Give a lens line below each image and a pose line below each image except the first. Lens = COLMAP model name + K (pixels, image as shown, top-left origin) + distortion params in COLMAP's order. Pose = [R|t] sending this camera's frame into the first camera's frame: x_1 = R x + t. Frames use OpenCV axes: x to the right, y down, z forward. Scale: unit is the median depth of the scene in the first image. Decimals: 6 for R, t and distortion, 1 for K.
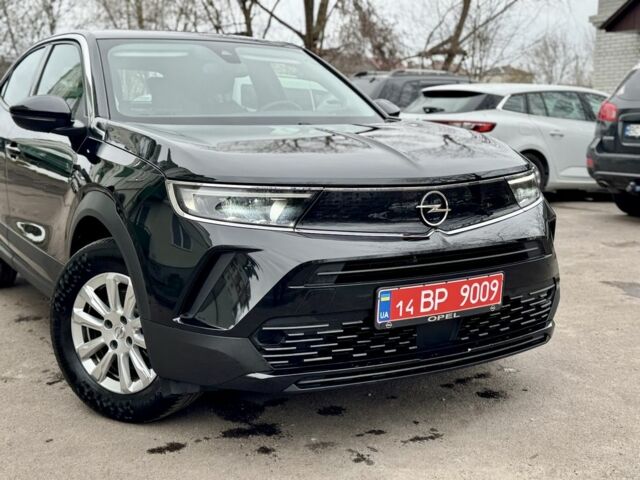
lens RADIAL K [[813.4, 0, 320.0], [0, 813.4, 240.0], [0, 0, 1]] dist [0.084233, -0.023260]
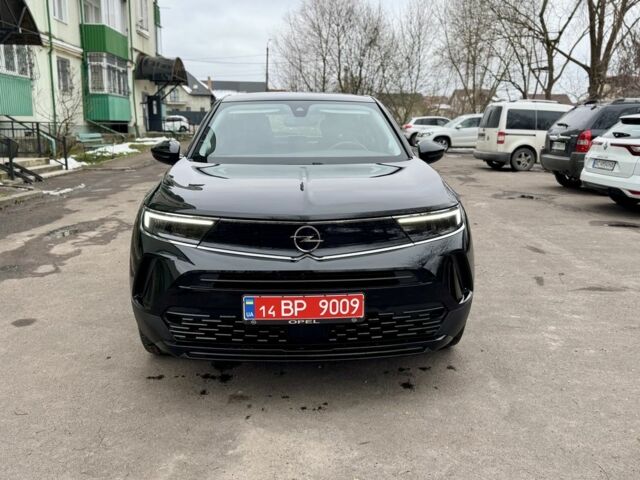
lens RADIAL K [[569.6, 0, 332.7], [0, 569.6, 225.5], [0, 0, 1]] dist [0.116986, -0.215820]
pose [[0.884108, 0.082713, -0.459905, 0.587757], [-0.074266, 0.996572, 0.036465, -0.095188], [0.461344, 0.001916, 0.887219, 0.194873]]
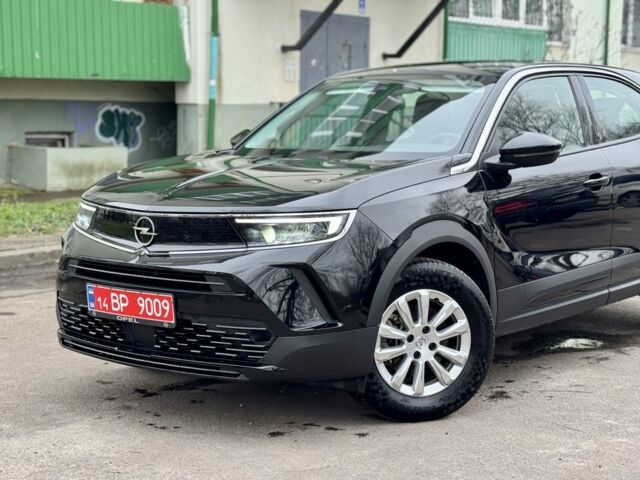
lens RADIAL K [[1194.5, 0, 358.0], [0, 1194.5, 240.9], [0, 0, 1]] dist [0.077128, 0.106721]
pose [[0.341217, 0.103752, -0.934241, 1.876824], [-0.141927, 0.988182, 0.057906, -0.169310], [0.929208, 0.112836, 0.351909, 0.655967]]
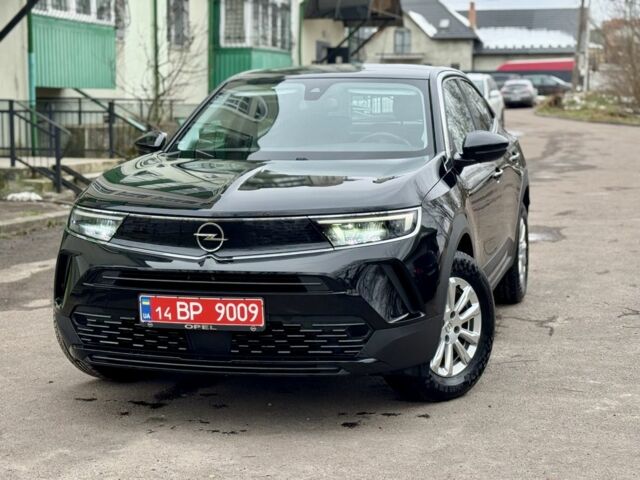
lens RADIAL K [[1194.5, 0, 358.0], [0, 1194.5, 240.9], [0, 0, 1]] dist [0.077128, 0.106721]
pose [[0.704120, 0.079381, -0.705630, 1.510491], [-0.102554, 0.994681, 0.009564, -0.071204], [0.702636, 0.065631, 0.708516, -0.096589]]
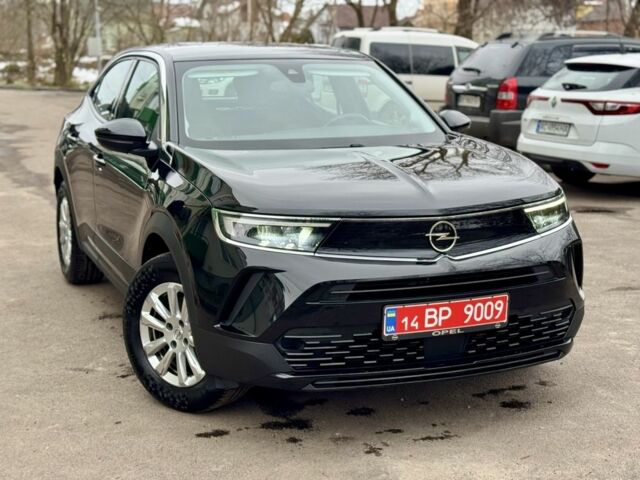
lens RADIAL K [[1030.1, 0, 332.6], [0, 1030.1, 237.8], [0, 0, 1]] dist [0.066747, 0.119327]
pose [[0.988060, 0.023813, -0.152221, 0.202974], [-0.020803, 0.999556, 0.021337, -0.063112], [0.152662, -0.017916, 0.988116, -0.436054]]
